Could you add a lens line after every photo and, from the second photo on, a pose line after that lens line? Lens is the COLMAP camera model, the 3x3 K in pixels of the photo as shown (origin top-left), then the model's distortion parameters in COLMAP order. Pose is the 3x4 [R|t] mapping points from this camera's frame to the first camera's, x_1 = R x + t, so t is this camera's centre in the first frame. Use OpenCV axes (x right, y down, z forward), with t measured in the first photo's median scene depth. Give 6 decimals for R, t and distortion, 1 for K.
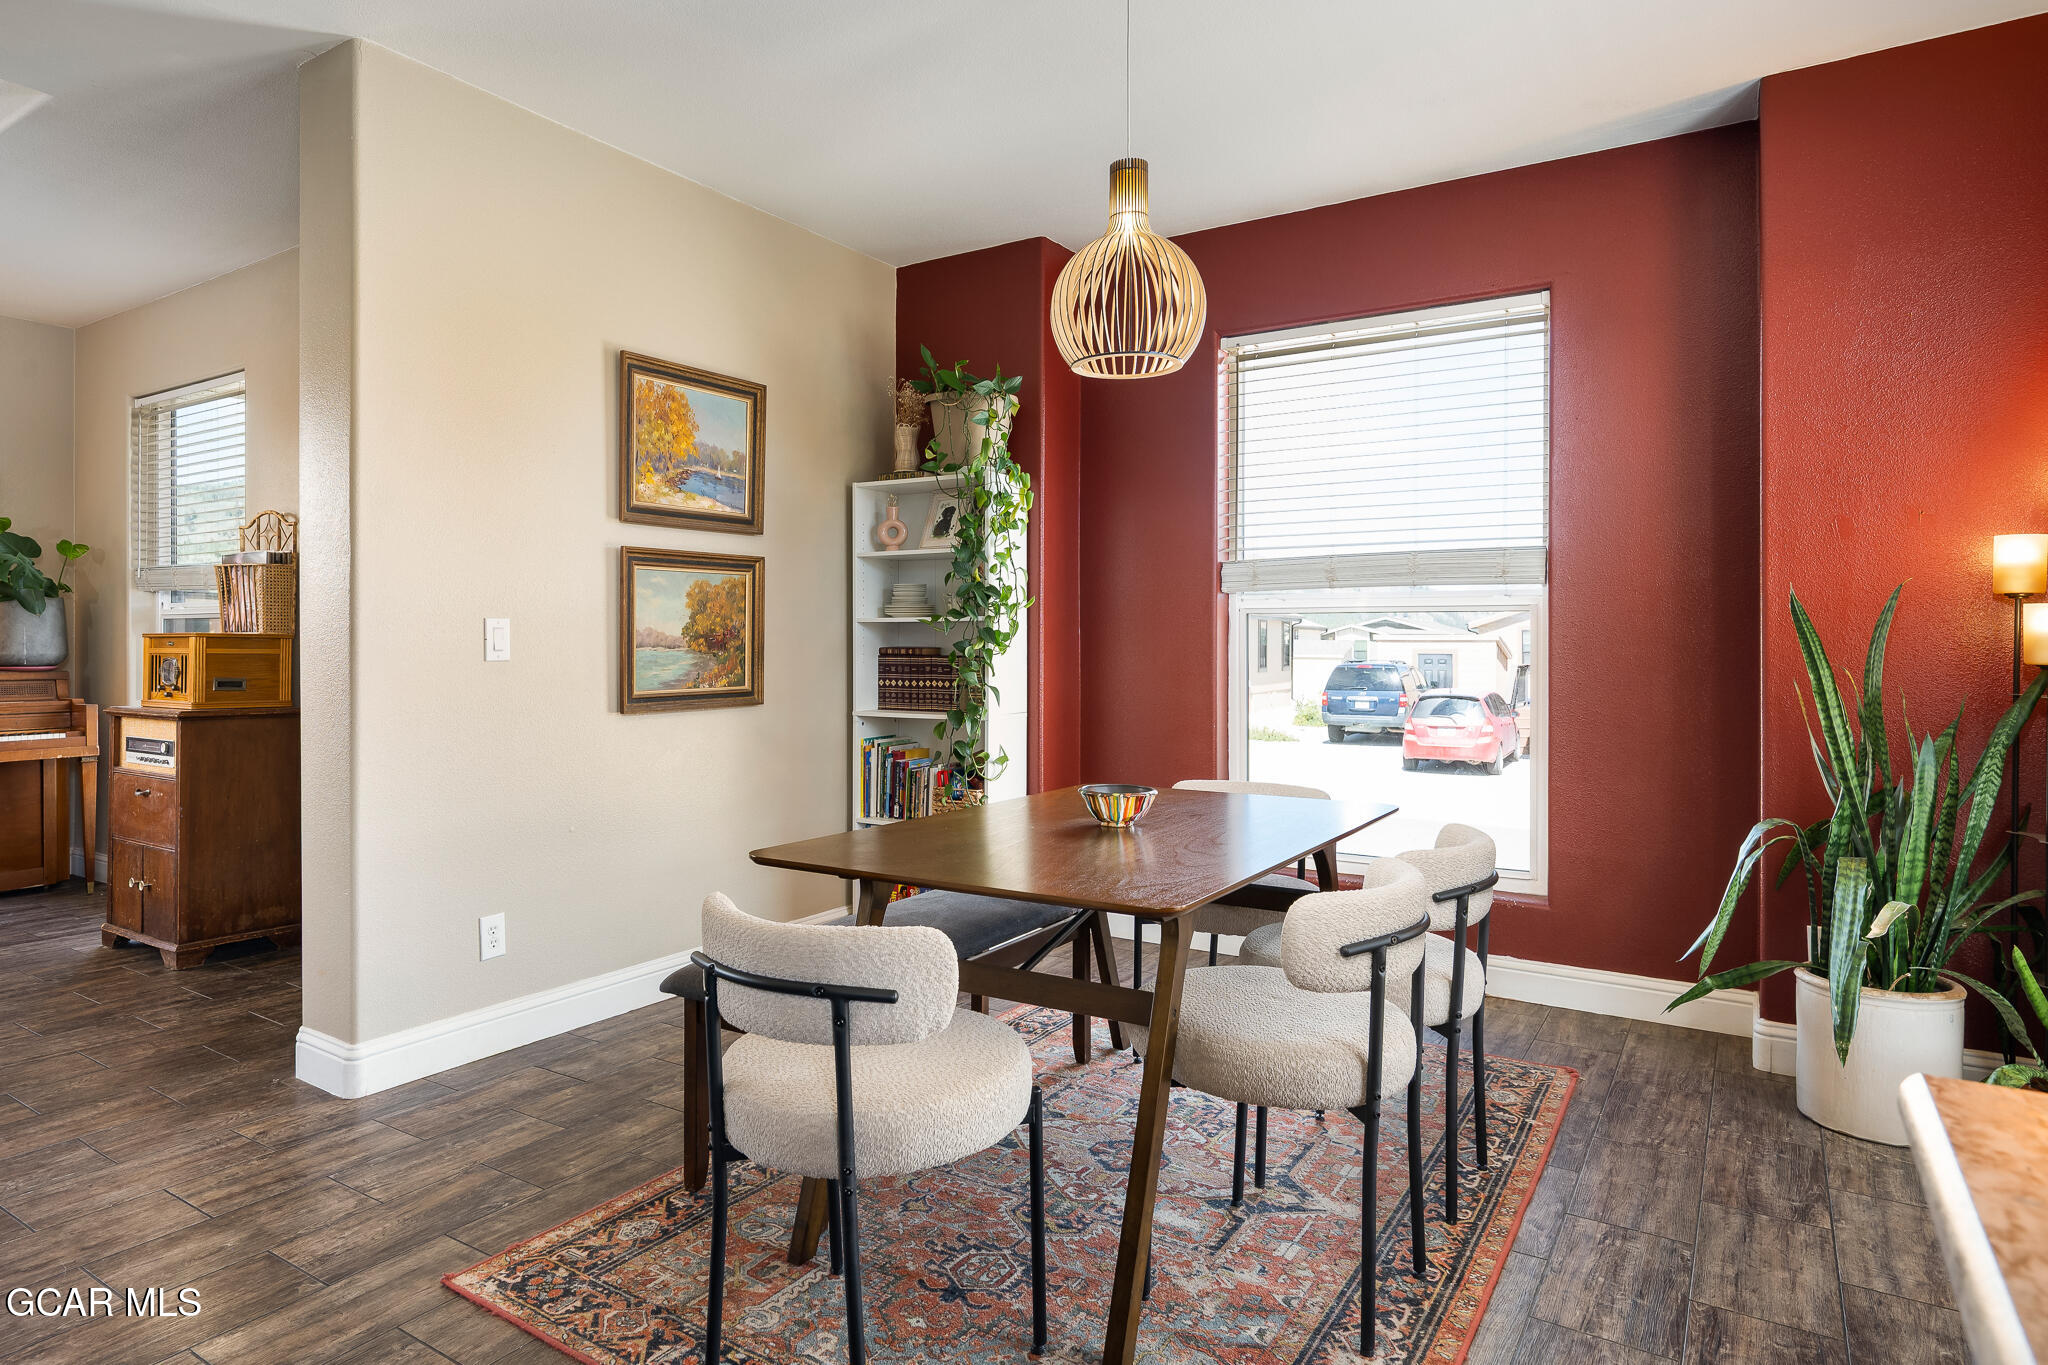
lens RADIAL K [[1186.8, 0, 1002.4], [0, 1186.8, 647.9], [0, 0, 1]] dist [-0.007753, -0.000901]
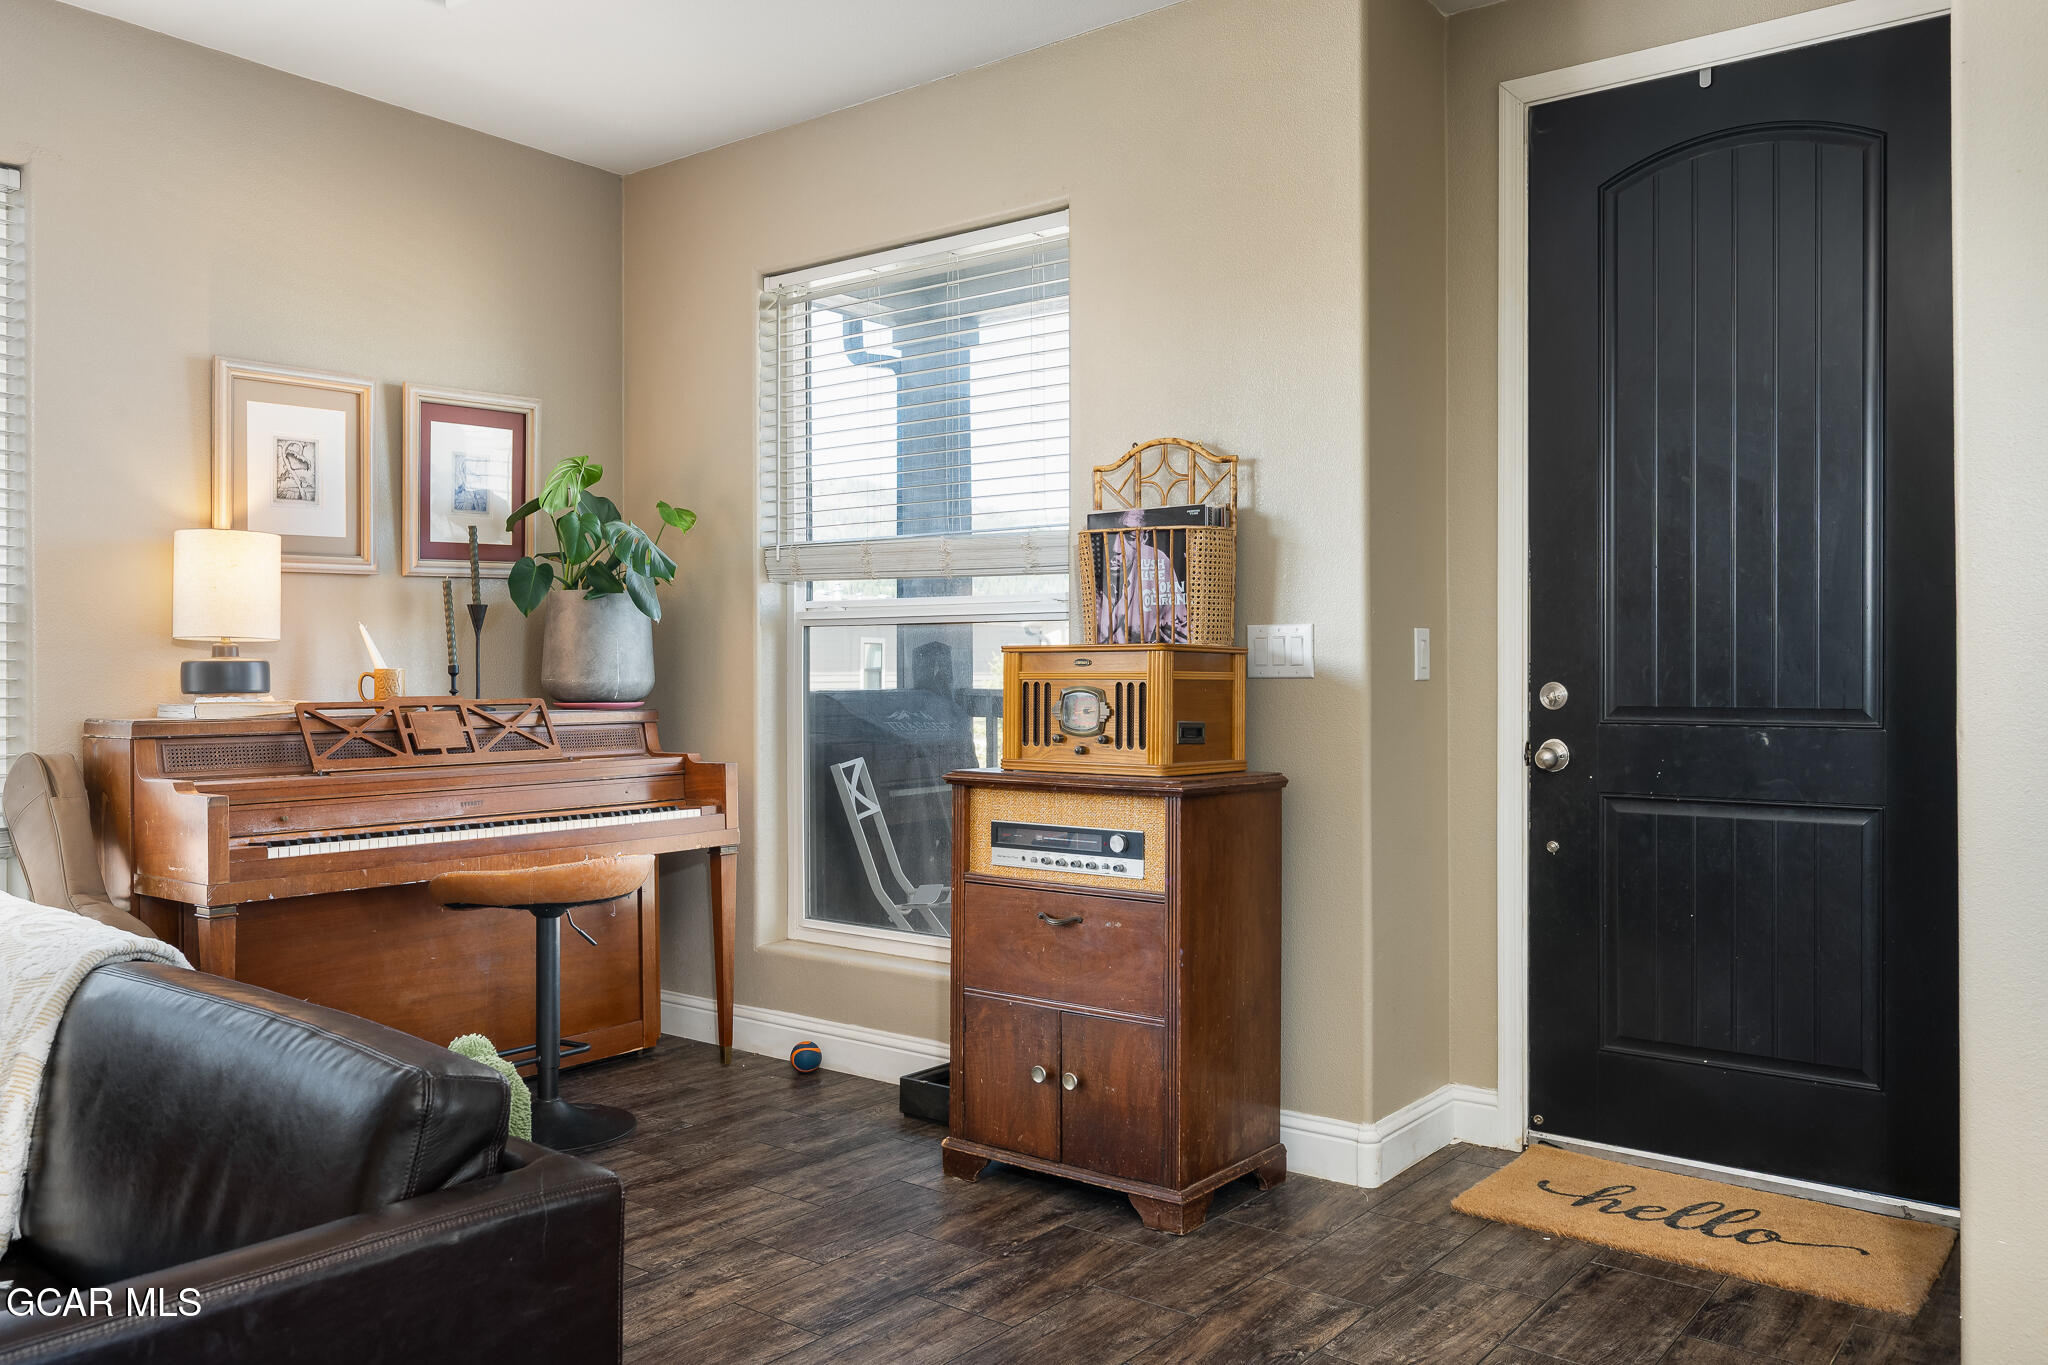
lens RADIAL K [[1546.4, 0, 1023.4], [0, 1546.4, 676.6], [0, 0, 1]] dist [-0.005195, 0.008976]
pose [[0.996979, -0.001992, -0.077650, -0.645923], [0.001902, 0.999997, -0.001241, 0.003772], [0.077652, 0.001089, 0.996980, 0.226169]]
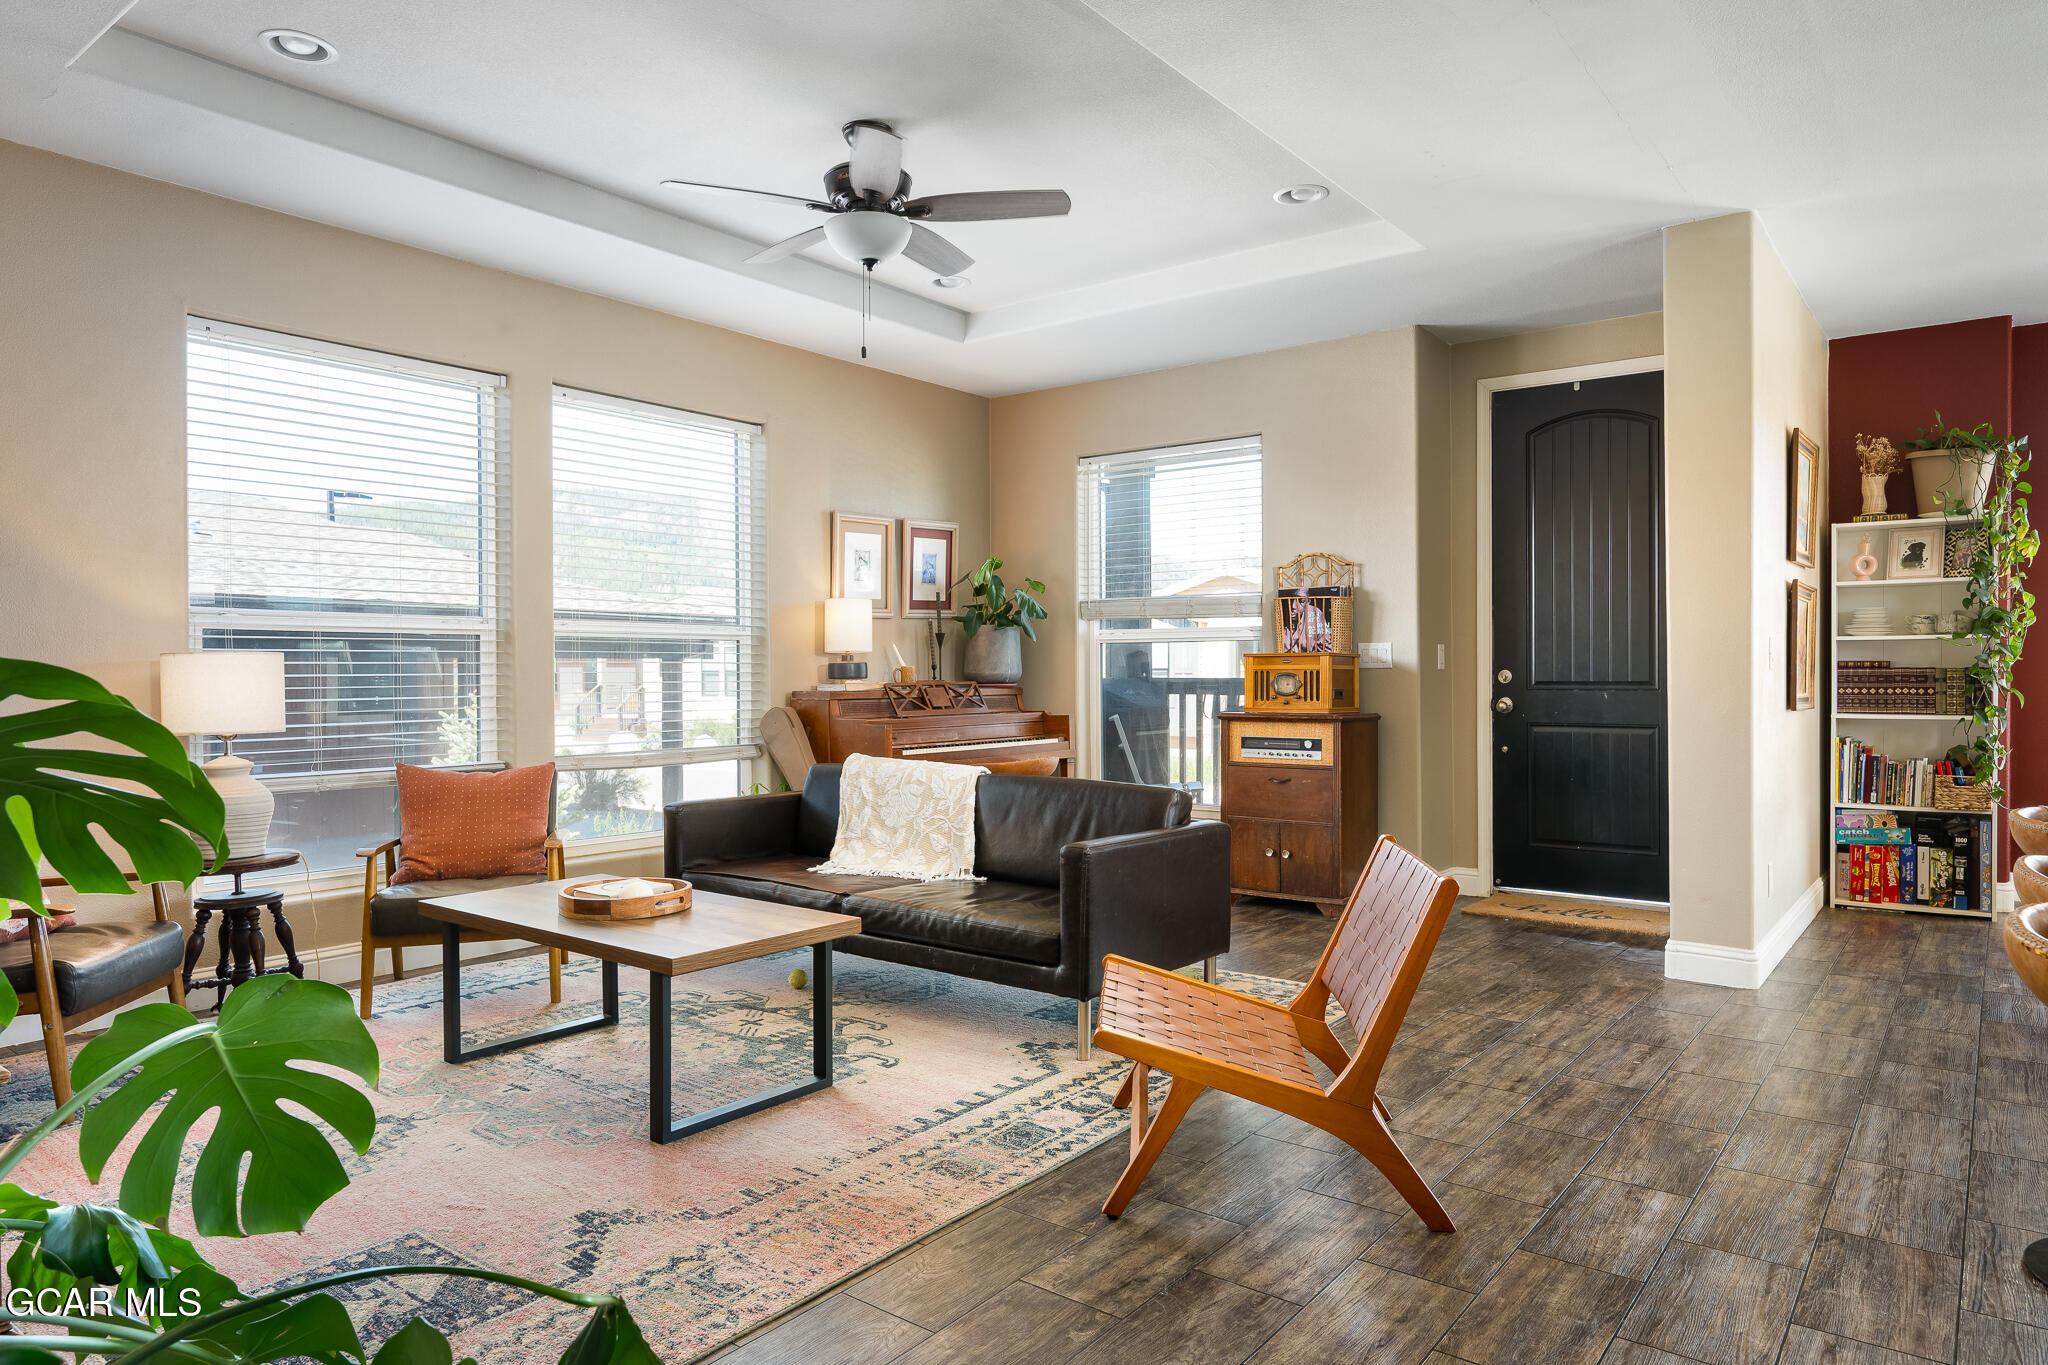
lens RADIAL K [[1278.5, 0, 1022.4], [0, 1278.5, 678.0], [0, 0, 1]] dist [0.007657, -0.000861]
pose [[0.997158, -0.006190, -0.075078, -0.844318], [0.006313, 0.999979, 0.001396, 0.009441], [0.075068, -0.001866, 0.997177, -0.354442]]
